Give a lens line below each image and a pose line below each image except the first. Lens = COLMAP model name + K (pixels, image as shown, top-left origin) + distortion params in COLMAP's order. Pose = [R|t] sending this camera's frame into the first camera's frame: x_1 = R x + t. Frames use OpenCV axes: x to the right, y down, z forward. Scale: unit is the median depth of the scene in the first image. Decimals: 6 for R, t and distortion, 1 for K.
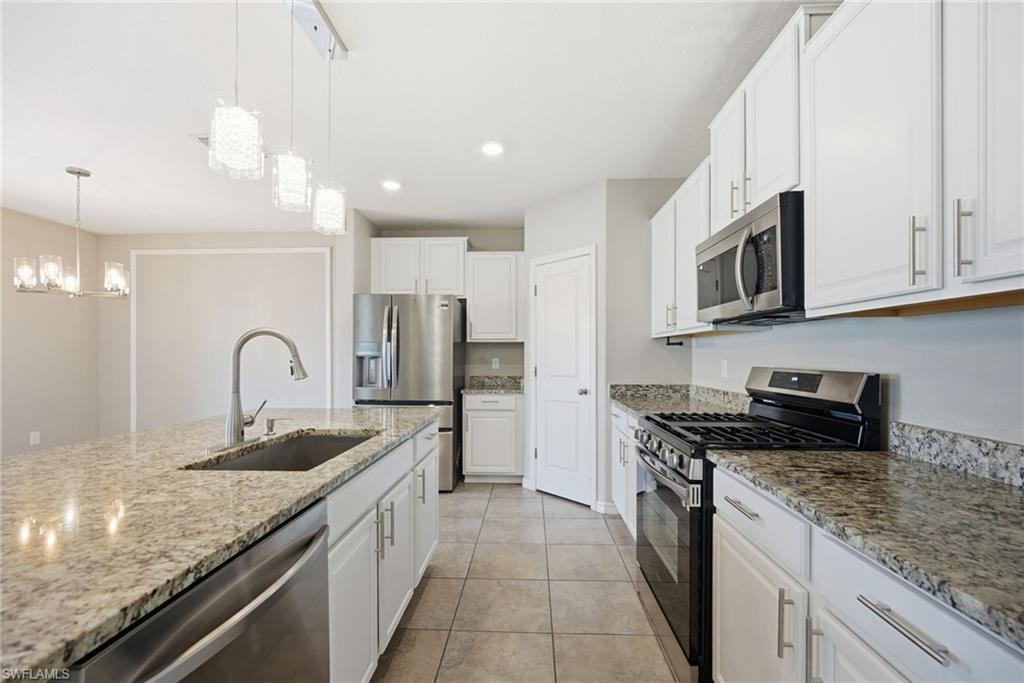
lens RADIAL K [[427.2, 0, 515.5], [0, 427.2, 351.4], [0, 0, 1]] dist [-0.001299, 0.000114]
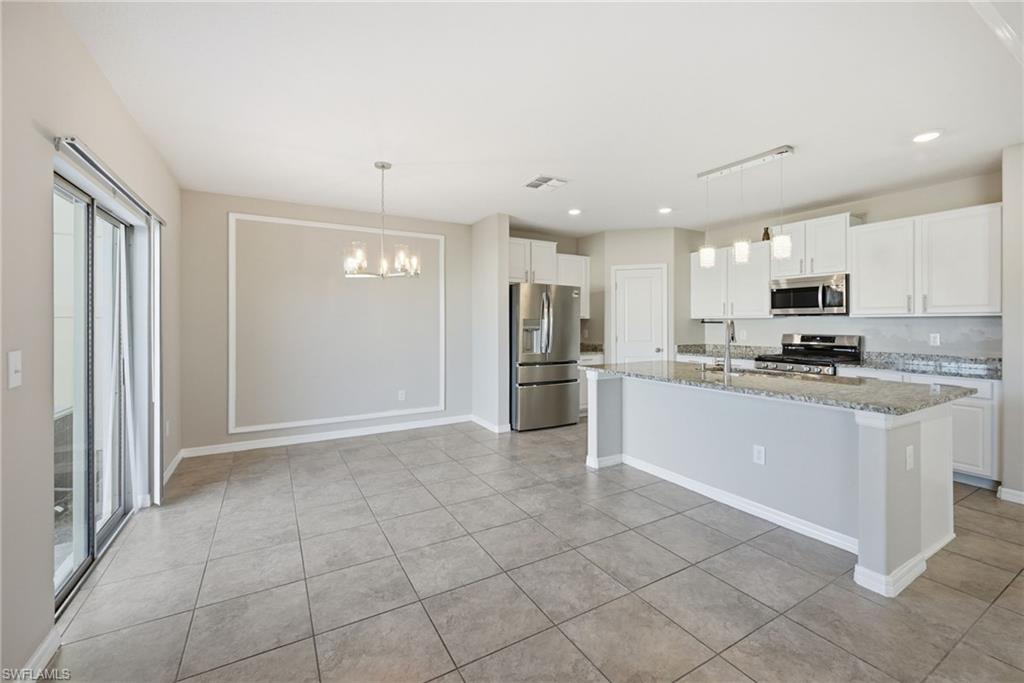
lens RADIAL K [[419.6, 0, 514.4], [0, 419.6, 324.6], [0, 0, 1]] dist [0.000764, 0.000117]
pose [[0.846372, -0.000728, 0.532592, -1.244552], [-0.004321, 0.999957, 0.008234, -0.017895], [-0.532575, -0.009270, 0.846332, -0.098880]]
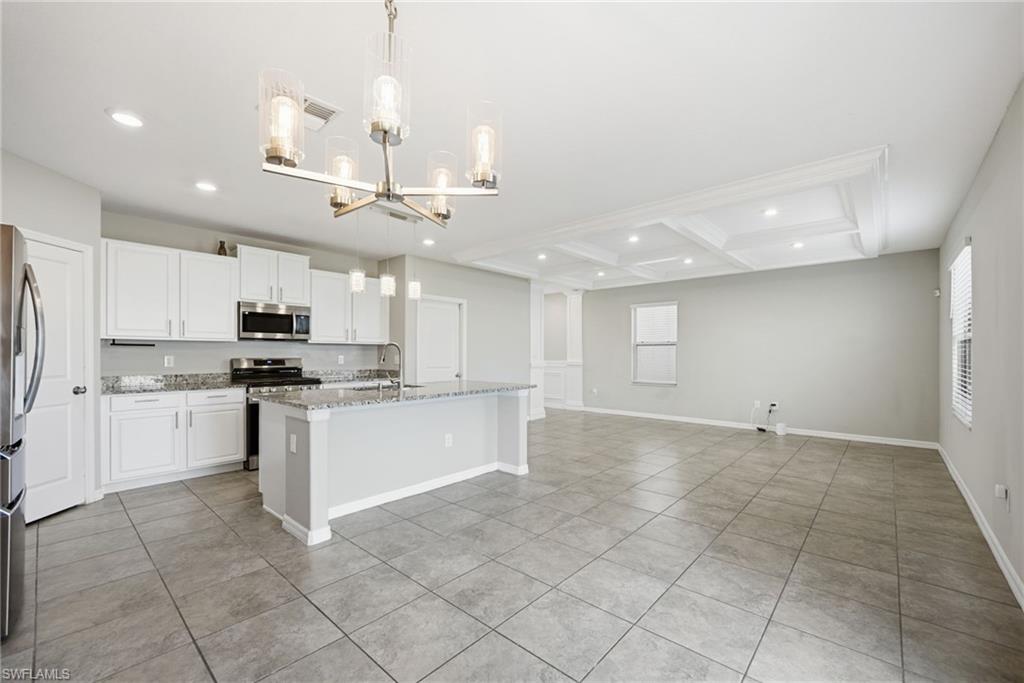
lens RADIAL K [[422.9, 0, 511.9], [0, 422.9, 355.1], [0, 0, 1]] dist [0.001882, 0.000221]
pose [[-0.769413, -0.002111, 0.638749, -1.277782], [-0.006226, 0.999972, -0.004195, 0.011444], [-0.638722, -0.007205, -0.769404, 1.157842]]
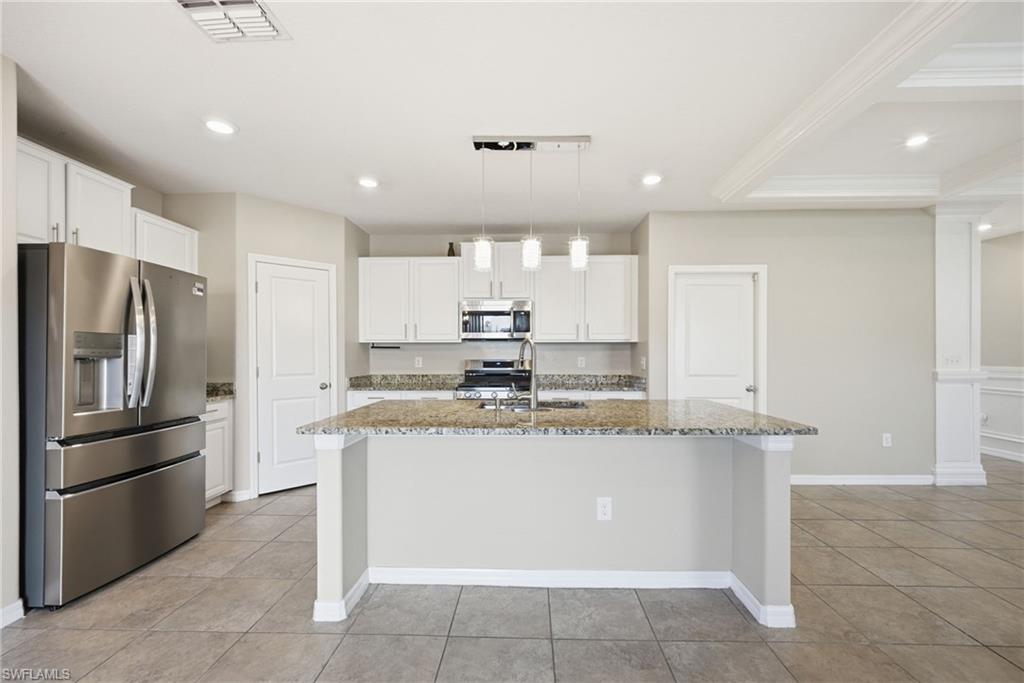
lens RADIAL K [[427.2, 0, 515.5], [0, 427.2, 351.4], [0, 0, 1]] dist [-0.001299, 0.000114]
pose [[-0.005455, 0.007668, 0.999956, -1.058943], [-0.006243, 0.999951, -0.007702, 0.004762], [-0.999966, -0.006285, -0.005406, 0.498571]]
